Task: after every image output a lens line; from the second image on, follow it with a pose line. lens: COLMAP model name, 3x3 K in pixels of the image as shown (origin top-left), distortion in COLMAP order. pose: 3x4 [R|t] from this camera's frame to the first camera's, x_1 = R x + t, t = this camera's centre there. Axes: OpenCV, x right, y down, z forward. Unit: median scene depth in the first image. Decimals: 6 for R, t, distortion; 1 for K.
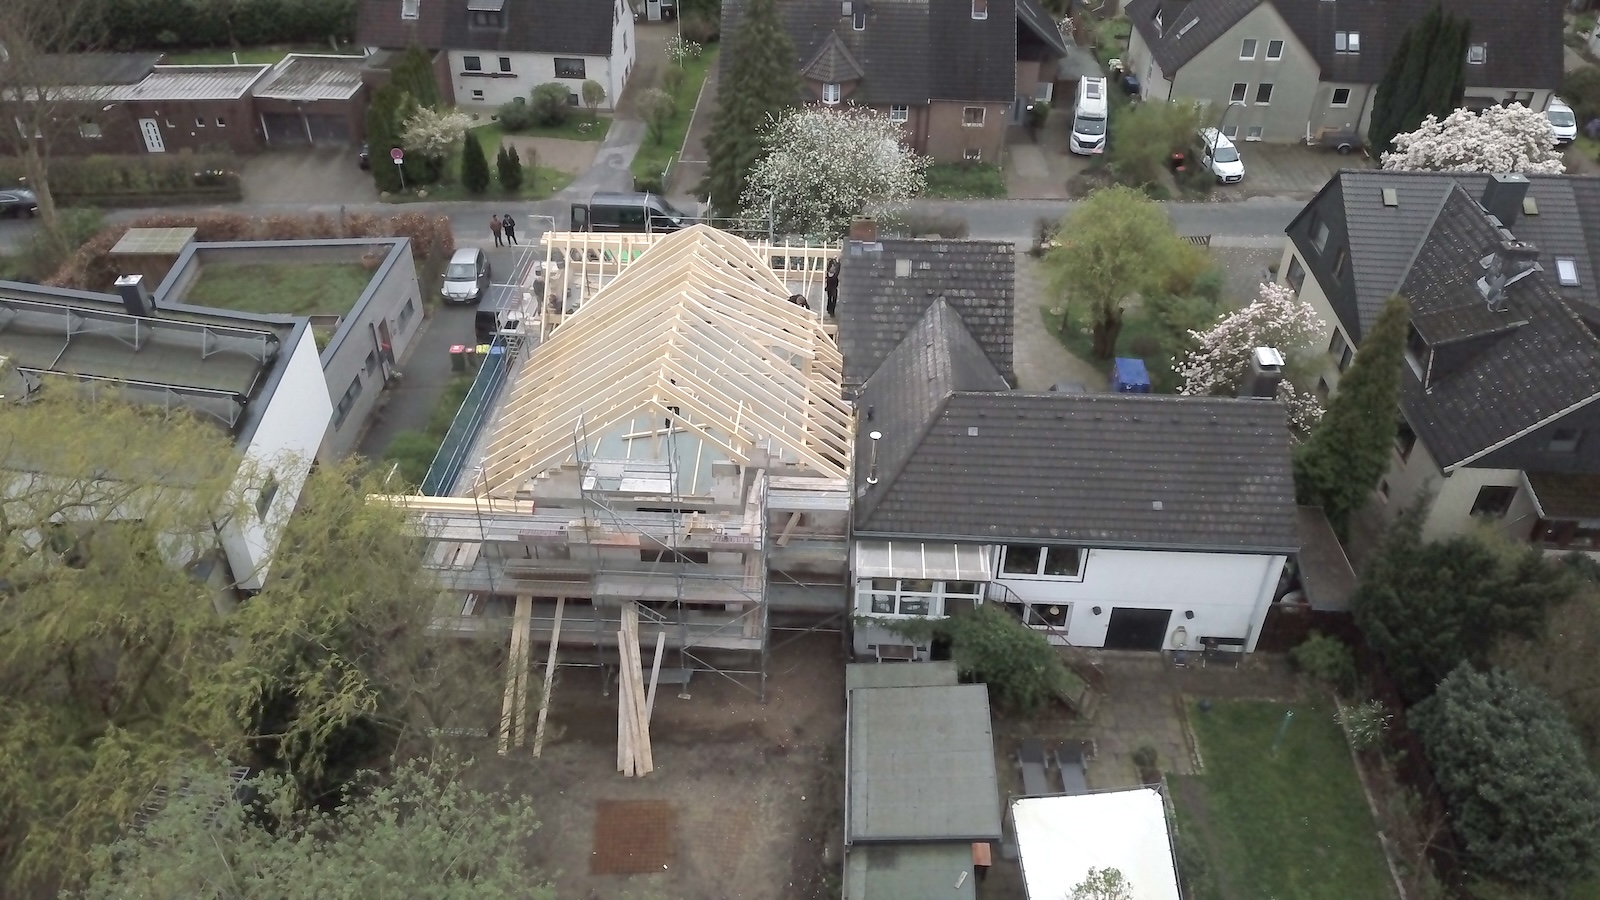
lens RADIAL K [[1220.3, 0, 803.7], [0, 1220.3, 460.3], [0, 0, 1]] dist [0.003777, -0.001617]
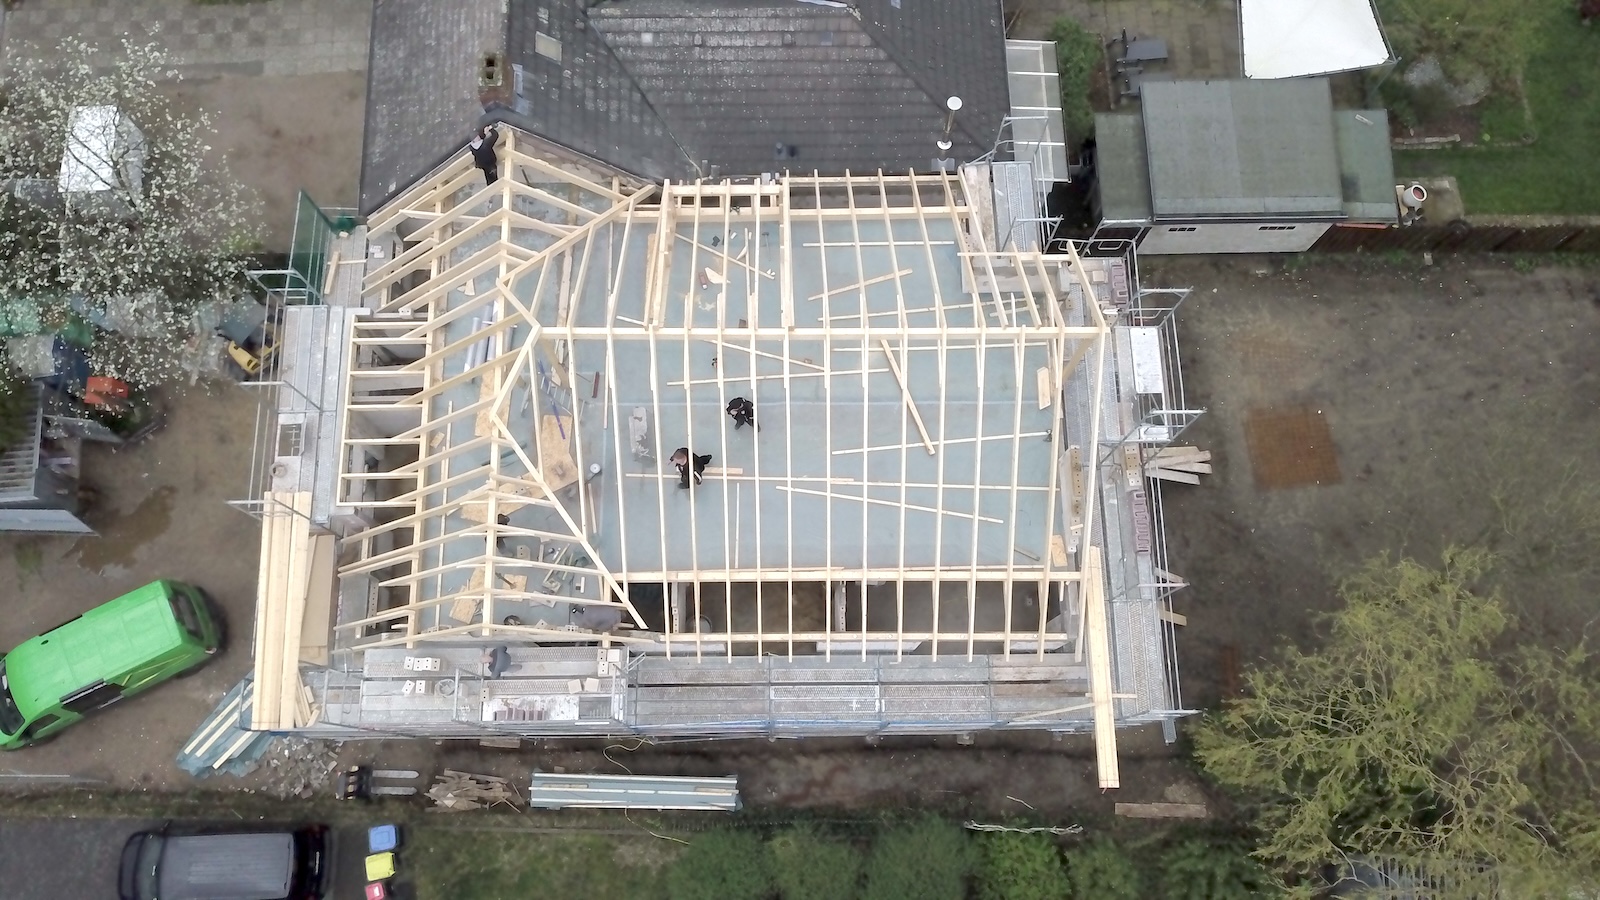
lens RADIAL K [[1220.3, 0, 800.0], [0, 1220.3, 450.8], [0, 0, 1]] dist [0.003777, -0.001617]
pose [[-0.067506, -0.963455, 0.259225, -0.285471], [0.586185, 0.171947, 0.791721, -0.539998], [-0.807360, 0.205400, 0.553155, 0.602066]]
